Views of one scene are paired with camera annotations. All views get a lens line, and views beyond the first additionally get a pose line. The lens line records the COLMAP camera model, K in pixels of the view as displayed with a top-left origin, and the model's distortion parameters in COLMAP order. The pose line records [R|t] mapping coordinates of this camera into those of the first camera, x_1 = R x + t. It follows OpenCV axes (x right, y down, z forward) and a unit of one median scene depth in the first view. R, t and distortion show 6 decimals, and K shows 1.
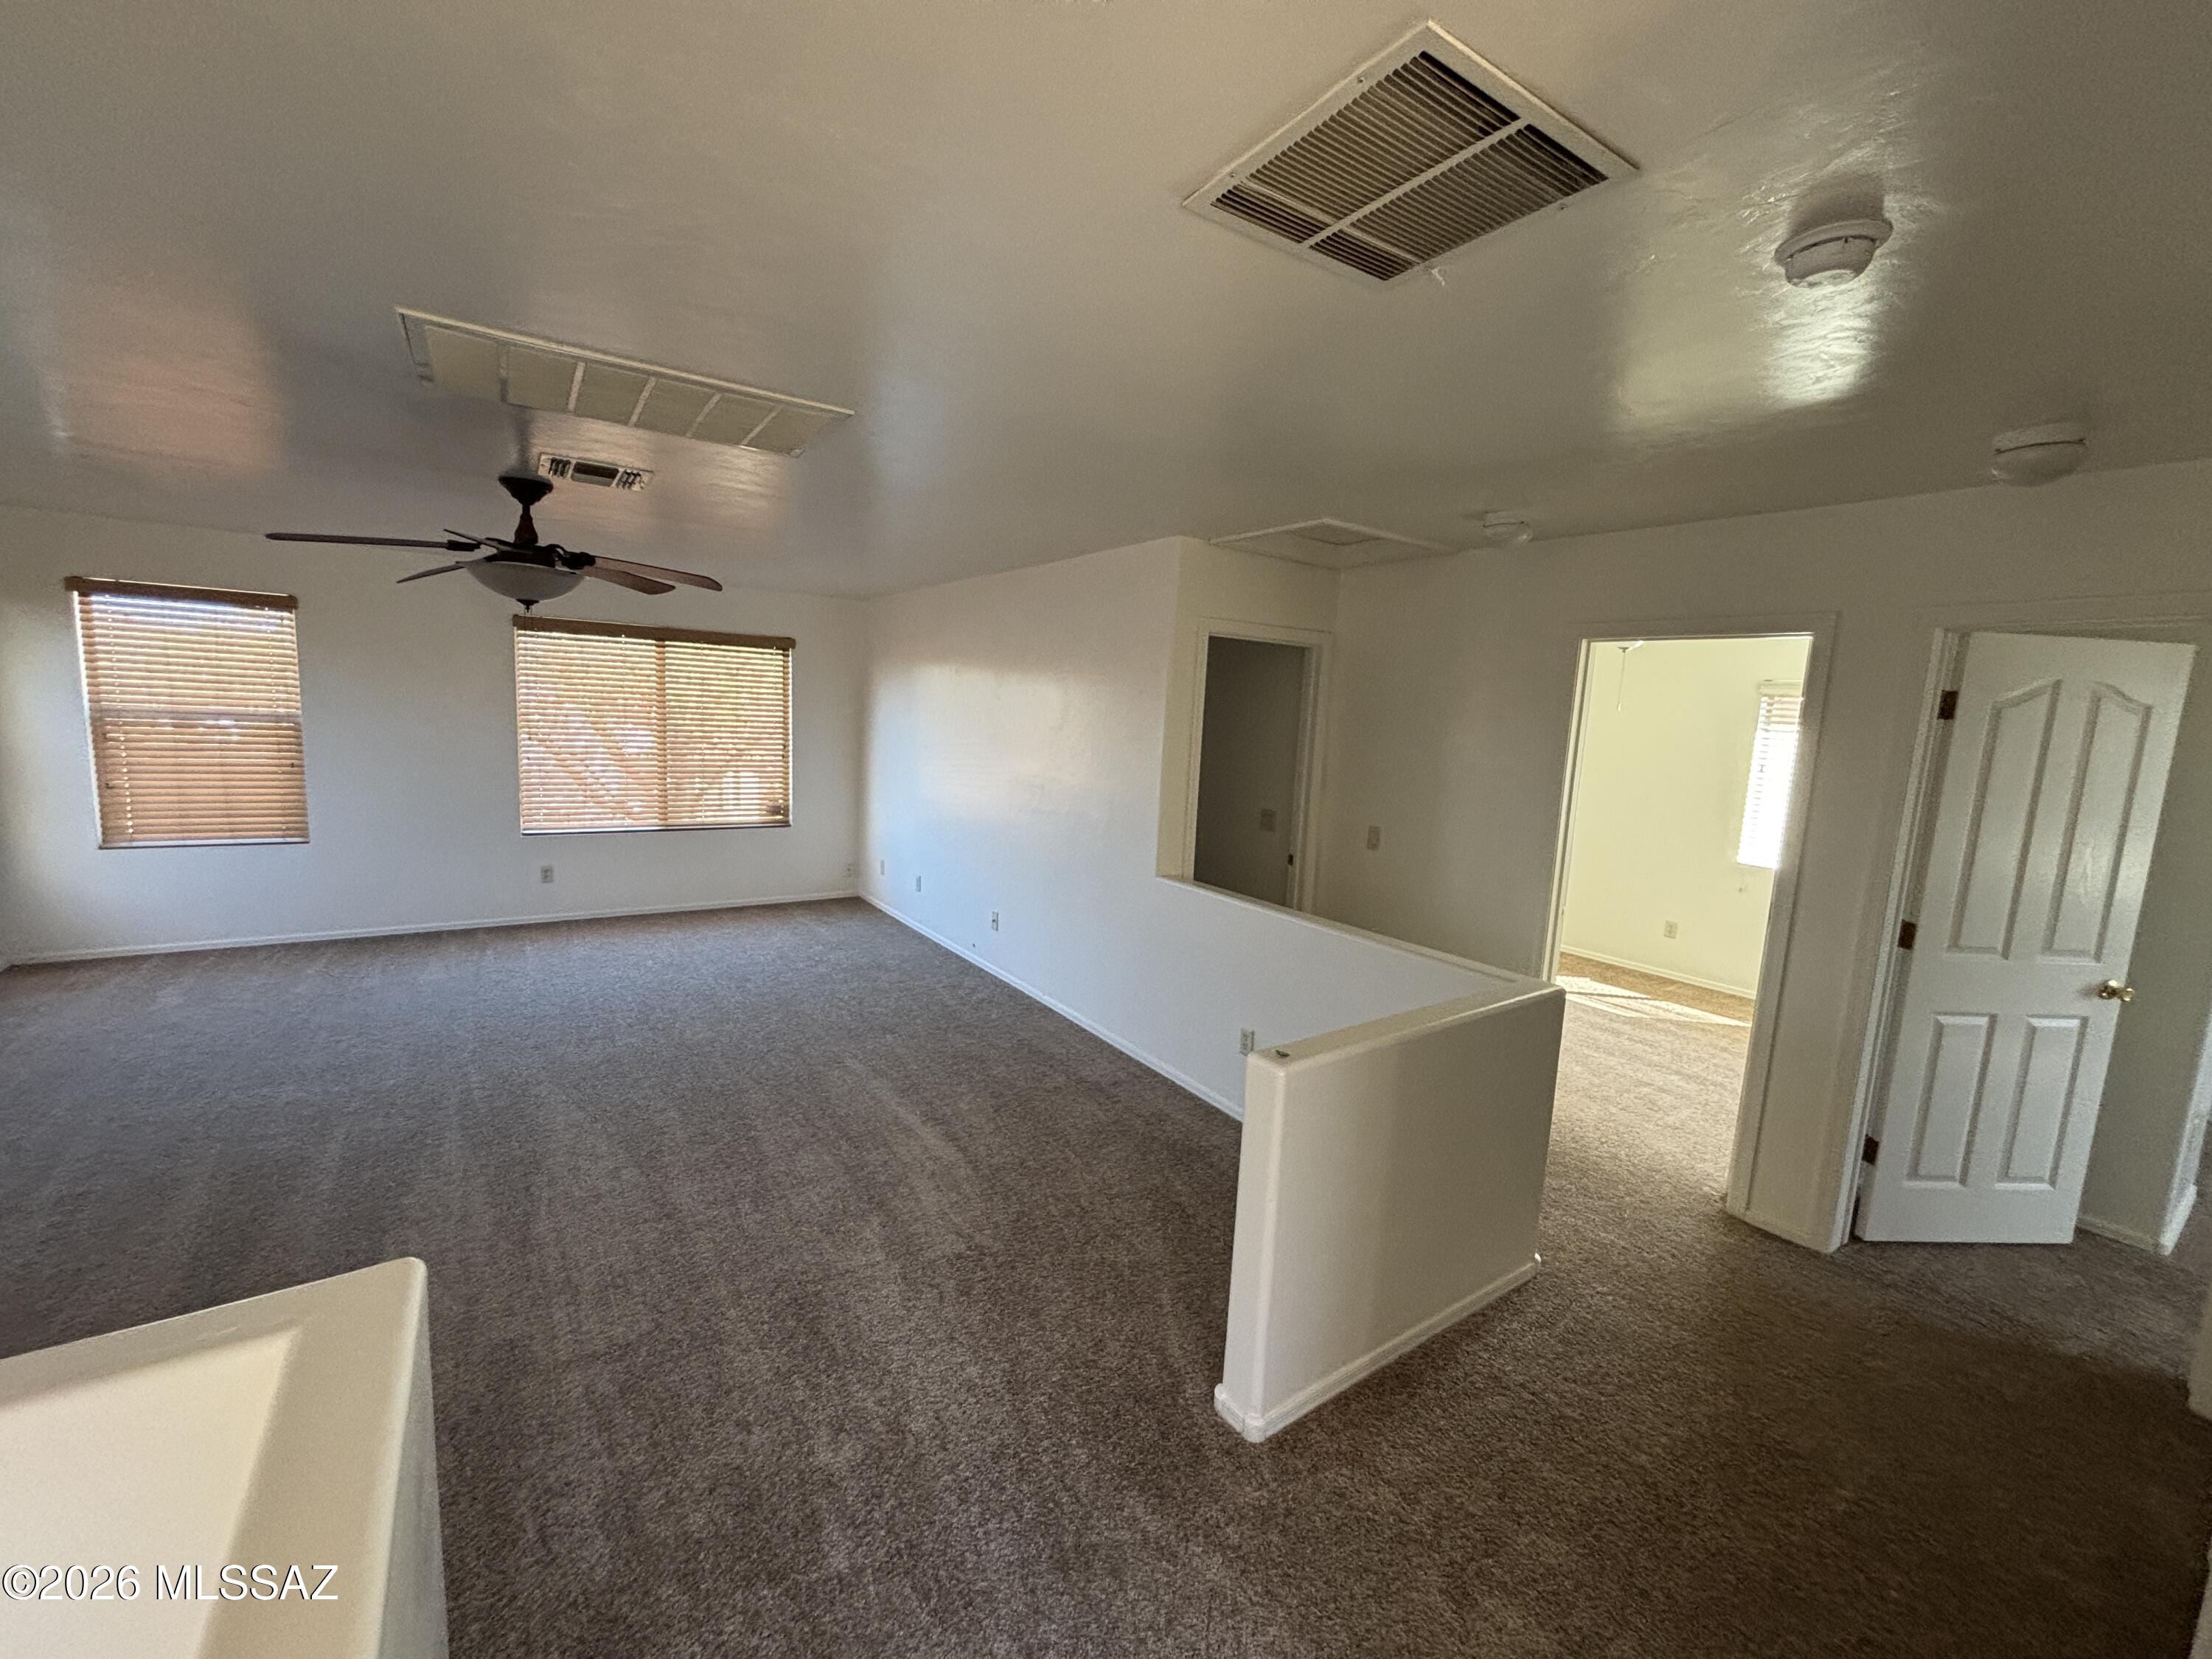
lens RADIAL K [[889.6, 0, 1107.9], [0, 889.6, 824.4], [0, 0, 1]] dist [0.000053, -0.000079]
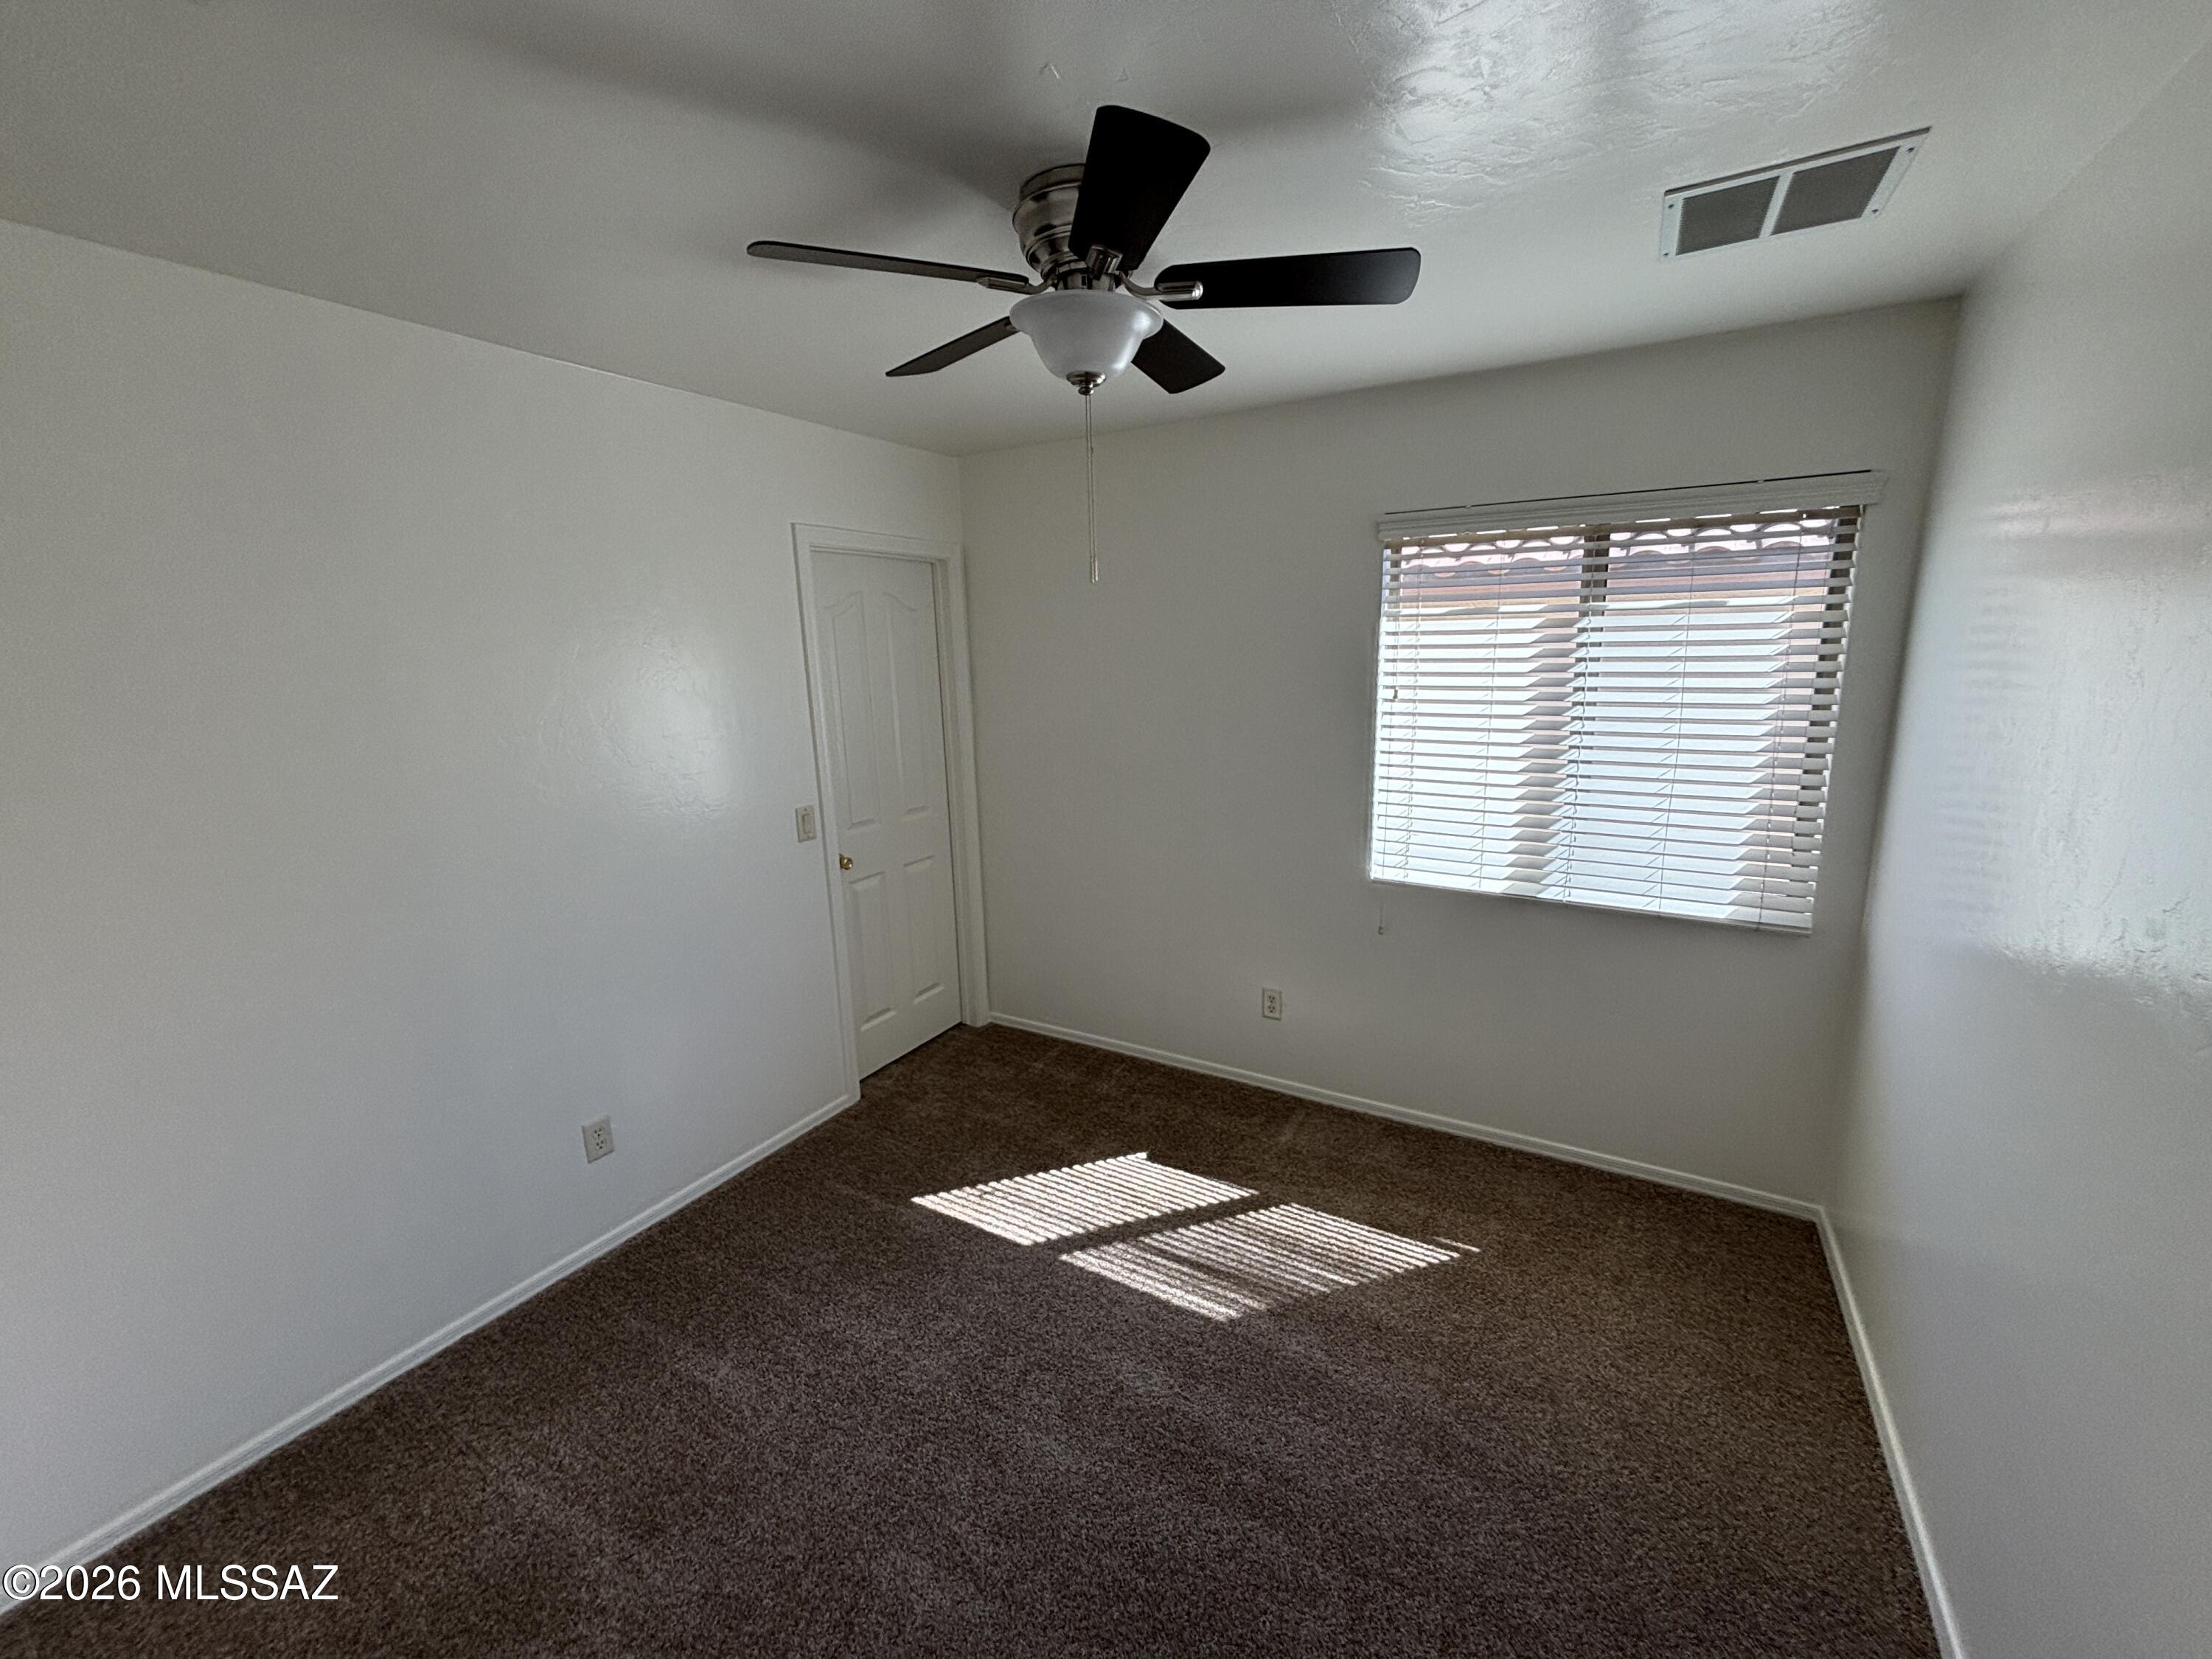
lens RADIAL K [[889.6, 0, 1107.9], [0, 889.6, 824.4], [0, 0, 1]] dist [0.000053, -0.000079]
pose [[0.904537, -0.157107, 0.396397, 0.376417], [0.121906, 0.986127, 0.112662, -0.066585], [-0.408598, -0.053584, 0.911140, 0.603543]]
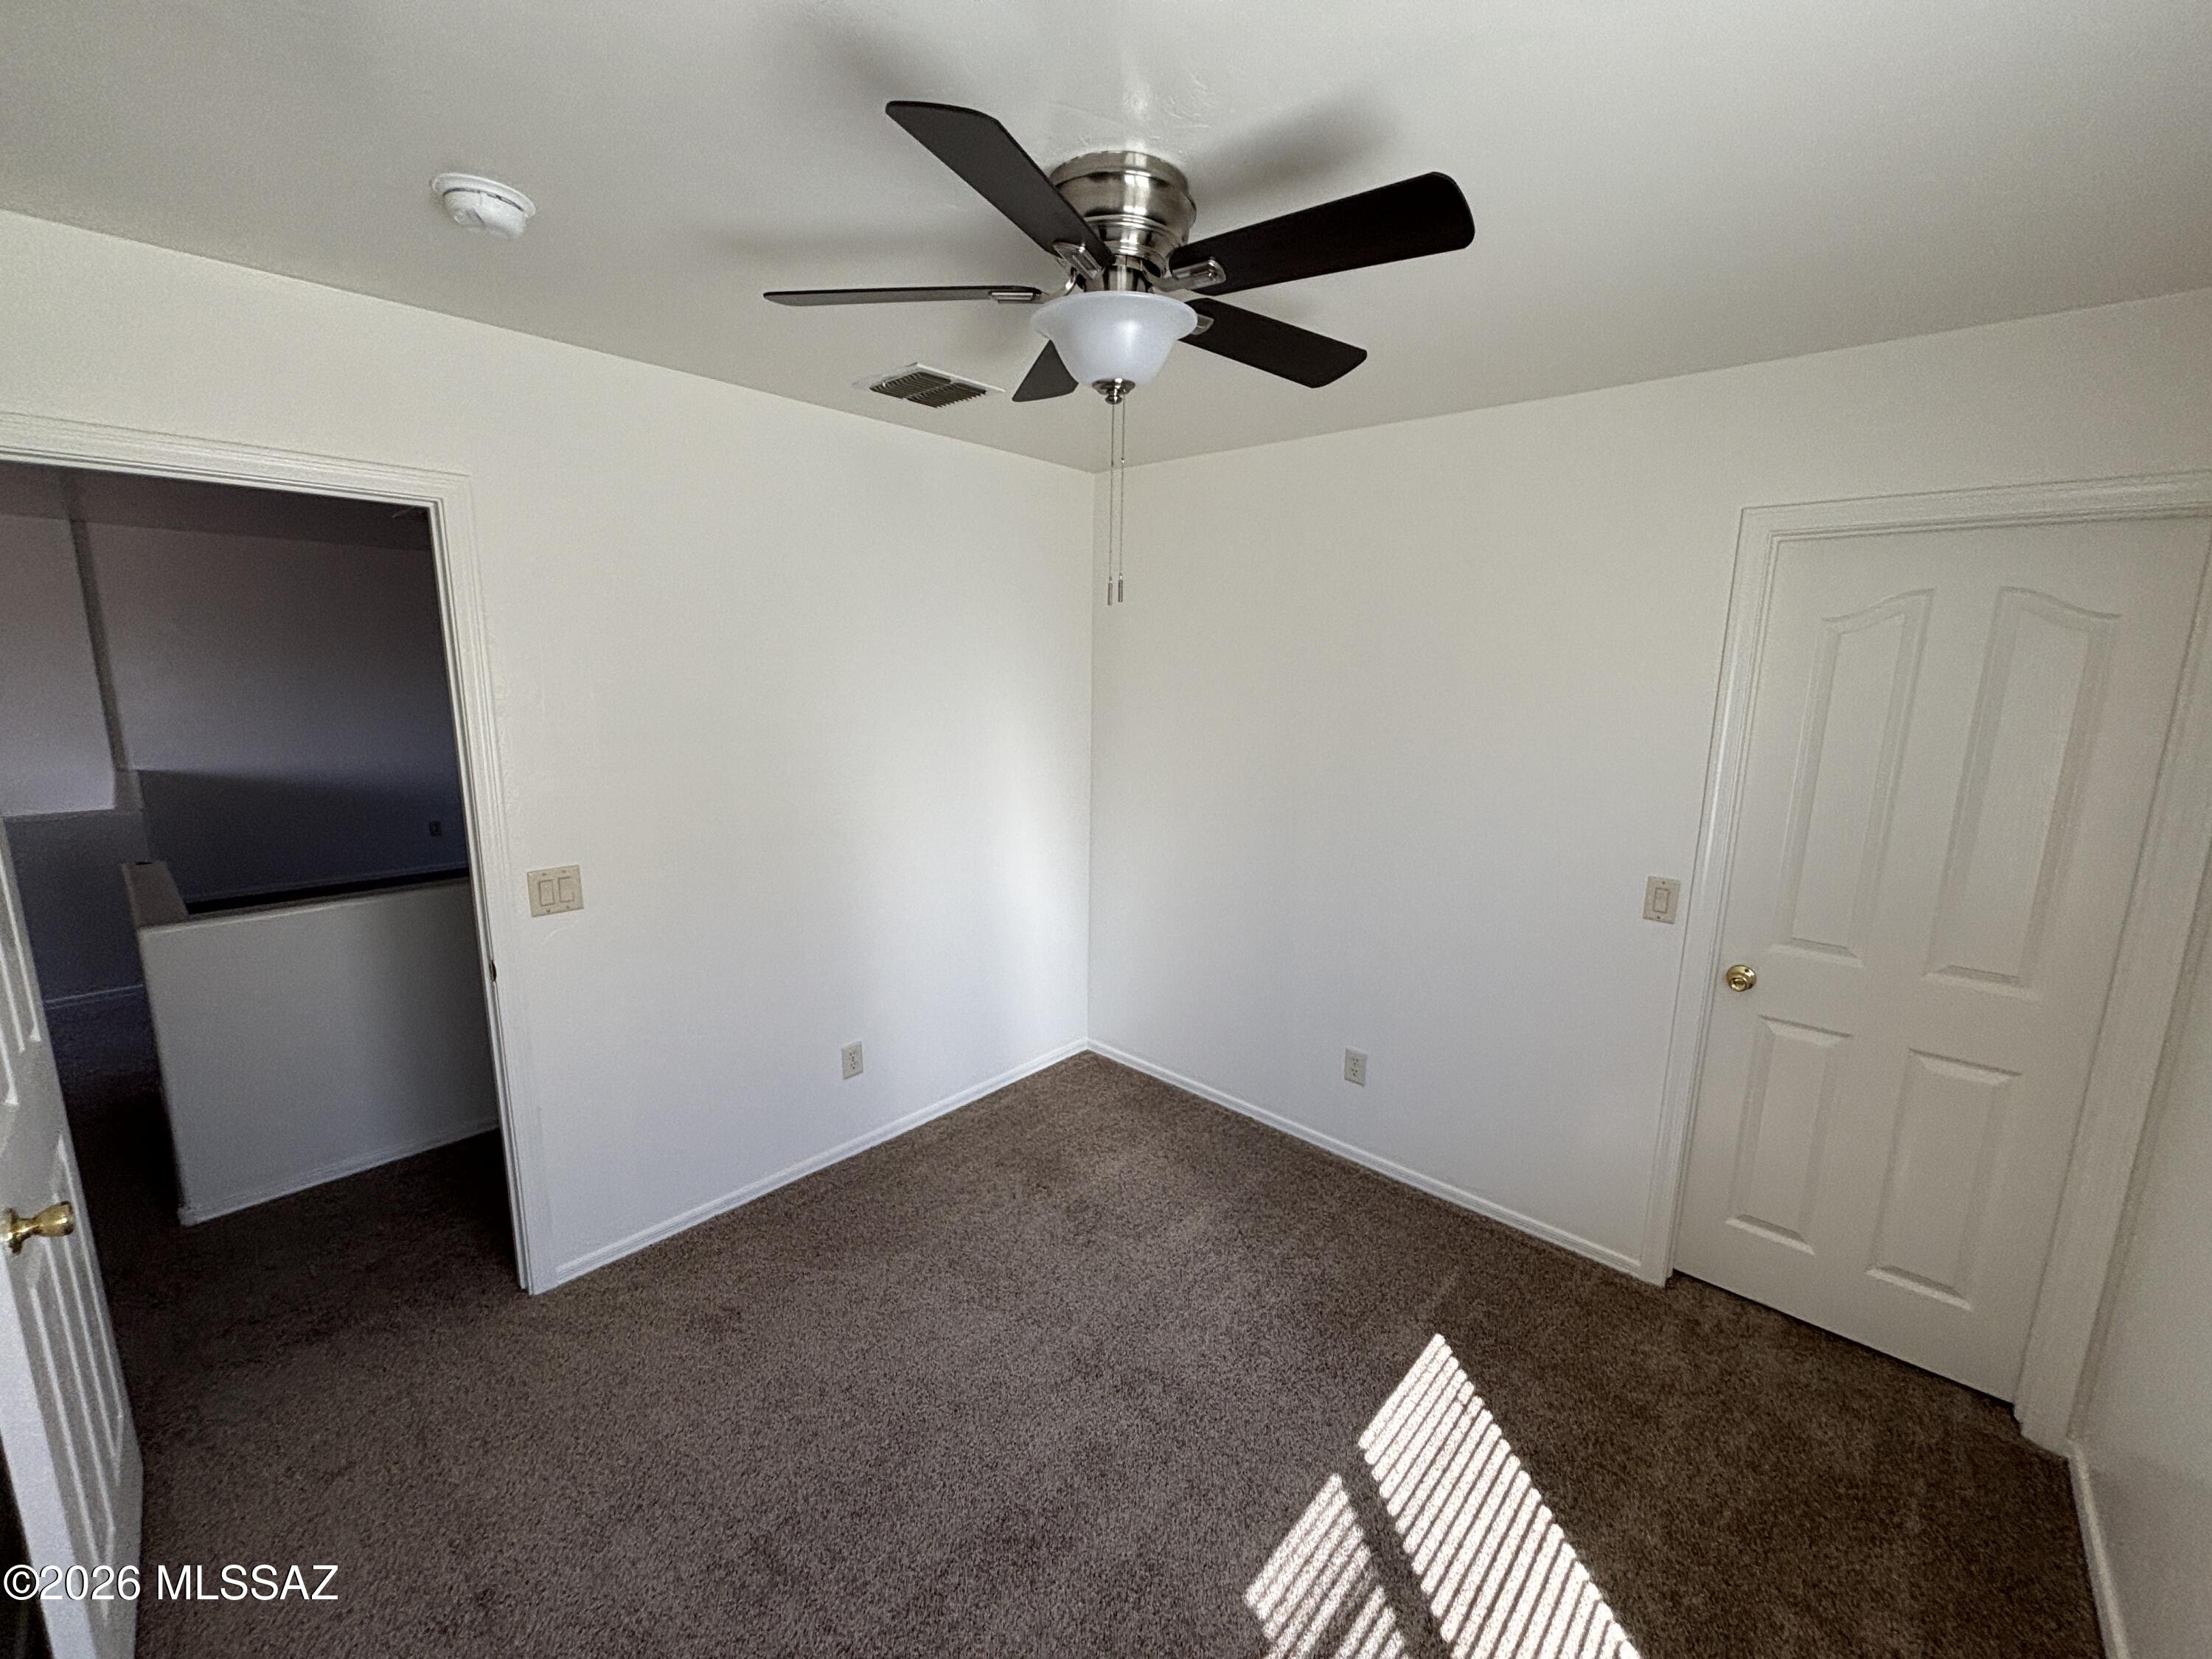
lens RADIAL K [[889.6, 0, 1107.9], [0, 889.6, 824.4], [0, 0, 1]] dist [0.000053, -0.000079]
pose [[0.243079, 0.131867, -0.961002, 0.758919], [-0.131288, 0.986073, 0.102099, -0.071799], [0.961081, 0.101350, 0.257006, 0.809042]]
